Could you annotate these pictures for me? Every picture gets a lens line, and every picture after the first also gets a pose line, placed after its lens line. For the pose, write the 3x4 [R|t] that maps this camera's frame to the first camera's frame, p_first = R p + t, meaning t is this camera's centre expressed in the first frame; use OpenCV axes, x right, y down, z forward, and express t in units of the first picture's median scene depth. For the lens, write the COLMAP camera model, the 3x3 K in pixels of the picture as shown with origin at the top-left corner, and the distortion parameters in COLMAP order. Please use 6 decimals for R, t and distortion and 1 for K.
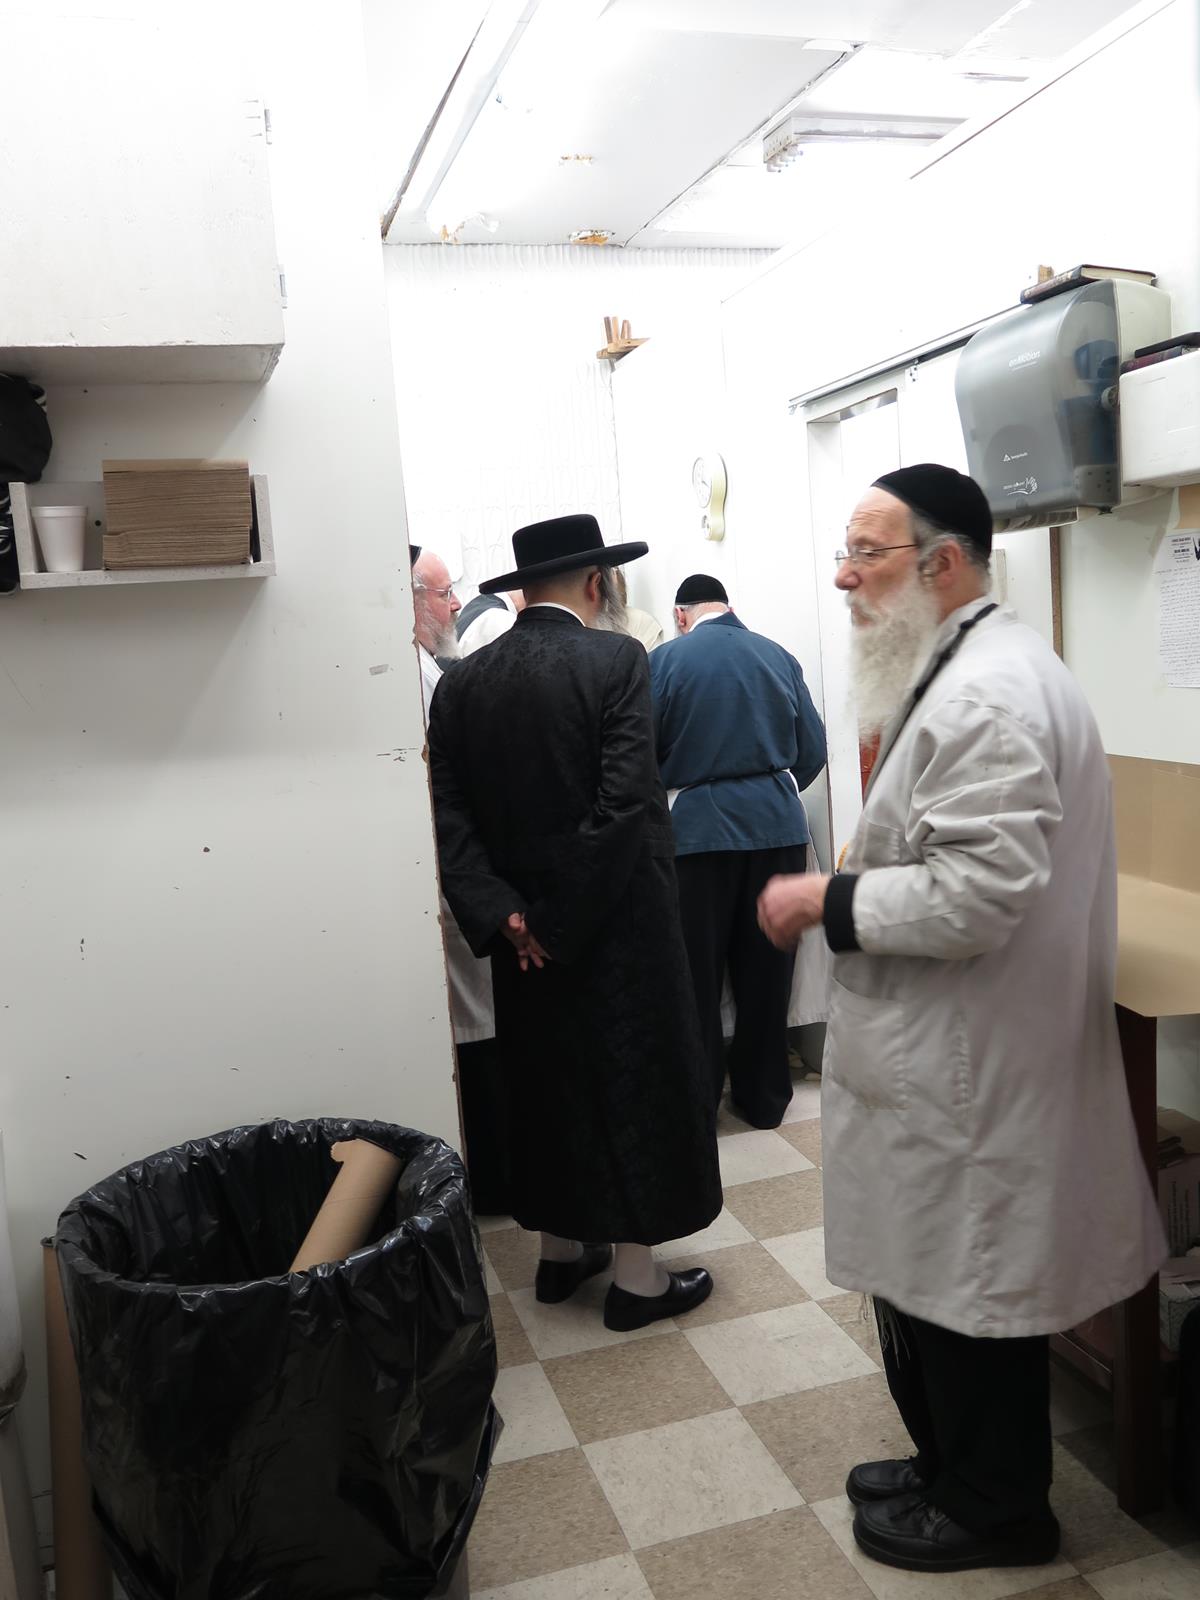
lens RADIAL K [[1376.9, 0, 600.0], [0, 1376.9, 800.0], [0, 0, 1]] dist [-0.011135, -0.001672]
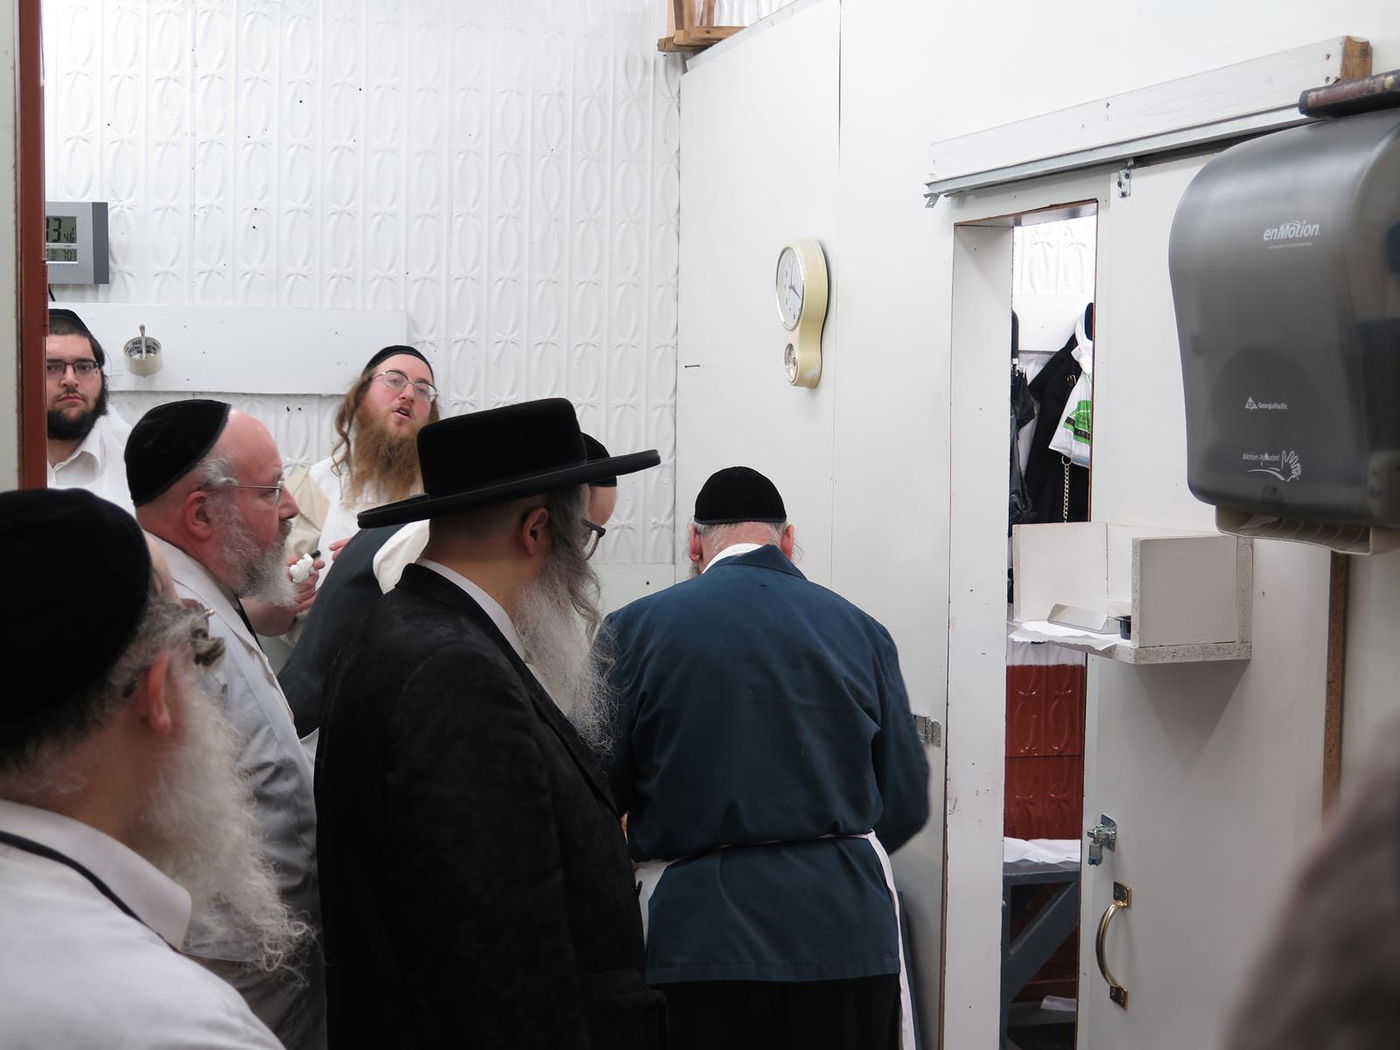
lens RADIAL K [[2186.5, 0, 700.0], [0, 2186.5, 525.0], [0, 0, 1]] dist [0.036340, 0.098241]
pose [[0.996290, 0.085308, 0.011321, 0.049535], [-0.084092, 0.993038, -0.082483, -0.071791], [-0.018278, 0.081225, 0.996528, 0.104781]]
